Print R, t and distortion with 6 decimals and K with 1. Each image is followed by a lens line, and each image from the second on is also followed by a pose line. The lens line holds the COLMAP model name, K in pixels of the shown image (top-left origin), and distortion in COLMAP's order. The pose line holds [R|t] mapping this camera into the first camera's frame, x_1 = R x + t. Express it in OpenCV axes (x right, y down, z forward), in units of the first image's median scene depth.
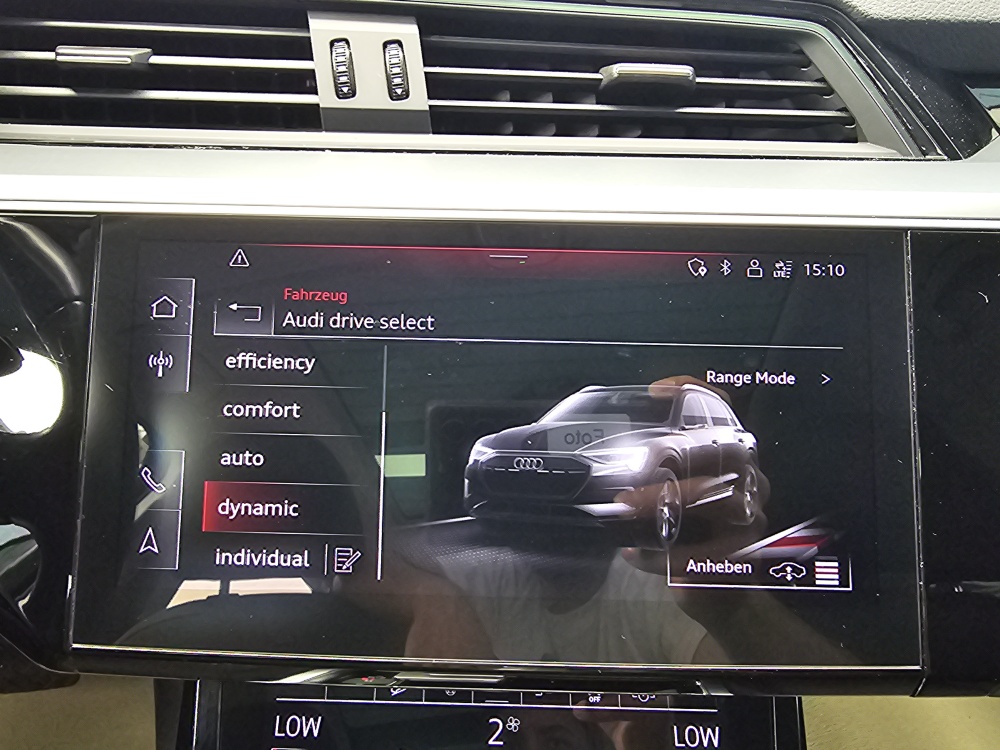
lens RADIAL K [[401.5, 0, 460.1], [0, 401.5, 383.9], [0, 0, 1]] dist [-0.000685, 0.000134]
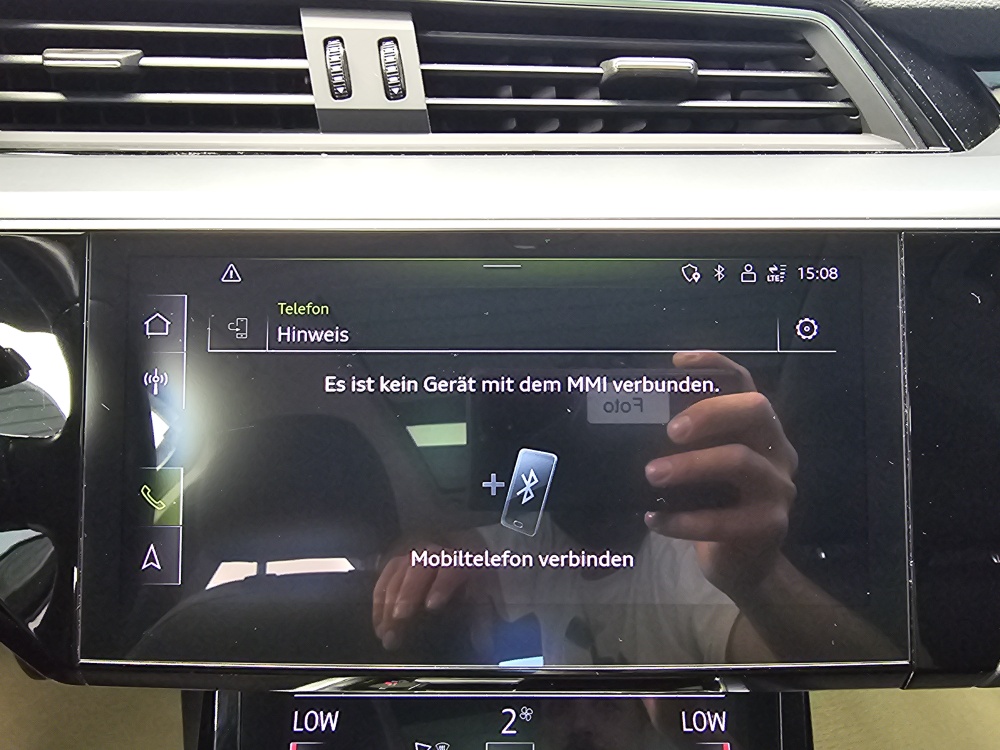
lens RADIAL K [[400.4, 0, 504.0], [0, 400.4, 361.7], [0, 0, 1]] dist [0.001259, -0.000596]
pose [[0.999773, -0.021026, 0.003337, 0.095968], [0.020922, 0.999370, 0.028674, -0.088681], [-0.003938, -0.028598, 0.999583, -0.000070]]
